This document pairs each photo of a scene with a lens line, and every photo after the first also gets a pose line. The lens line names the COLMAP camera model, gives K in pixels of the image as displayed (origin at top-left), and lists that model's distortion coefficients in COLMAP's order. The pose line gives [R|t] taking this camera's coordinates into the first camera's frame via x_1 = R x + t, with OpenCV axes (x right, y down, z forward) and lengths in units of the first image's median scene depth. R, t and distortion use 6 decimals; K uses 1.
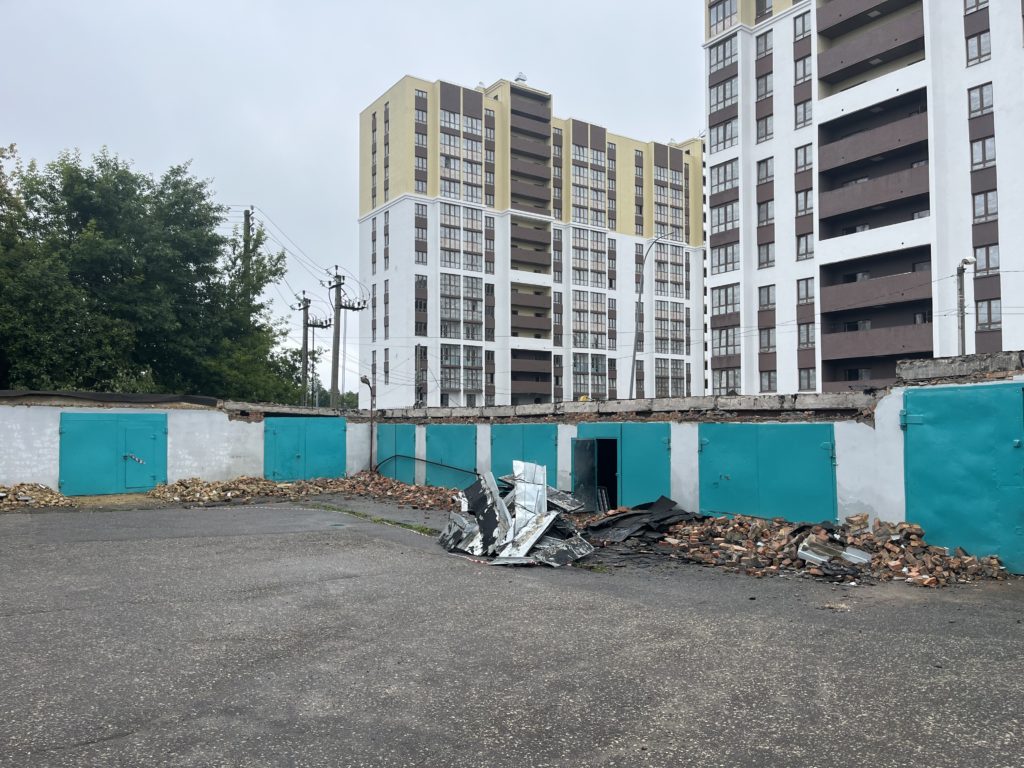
lens RADIAL K [[773.5, 0, 515.9], [0, 773.5, 403.7], [0, 0, 1]] dist [0.052718, -0.069461]
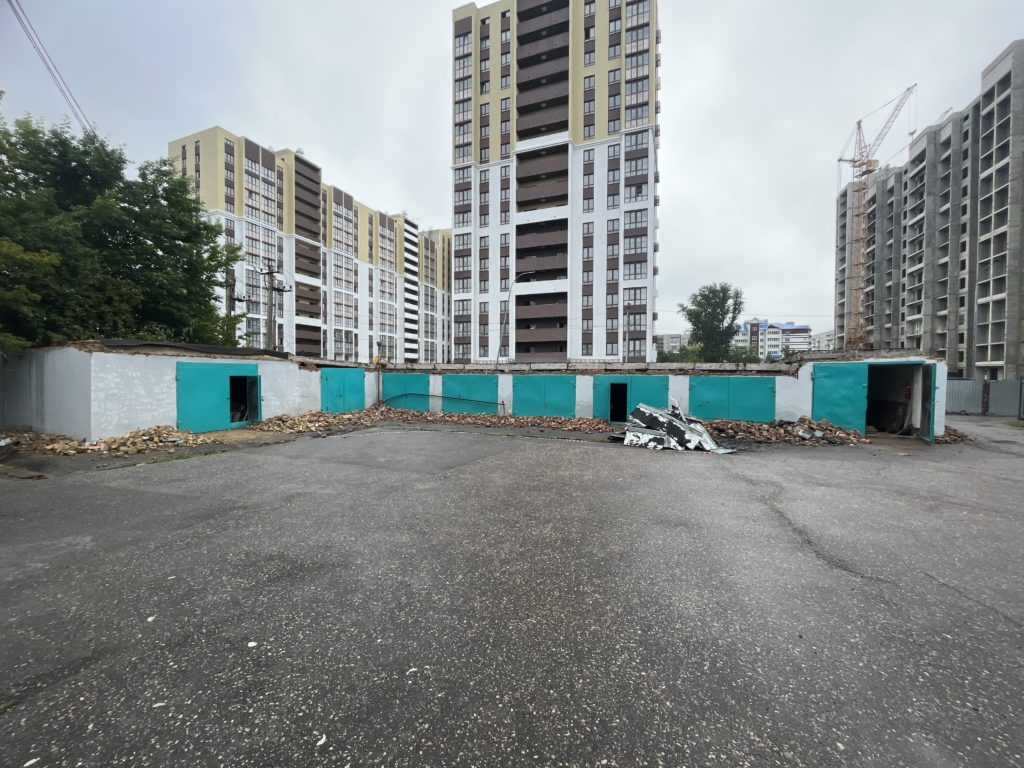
lens RADIAL K [[411.1, 0, 512.0], [0, 411.1, 384.0], [0, 0, 1]] dist [-0.000010, -0.000182]
pose [[0.835911, -0.007161, 0.548818, -0.130740], [-0.023691, 0.998512, 0.049113, 0.000721], [-0.548353, -0.054056, 0.834498, 0.061183]]
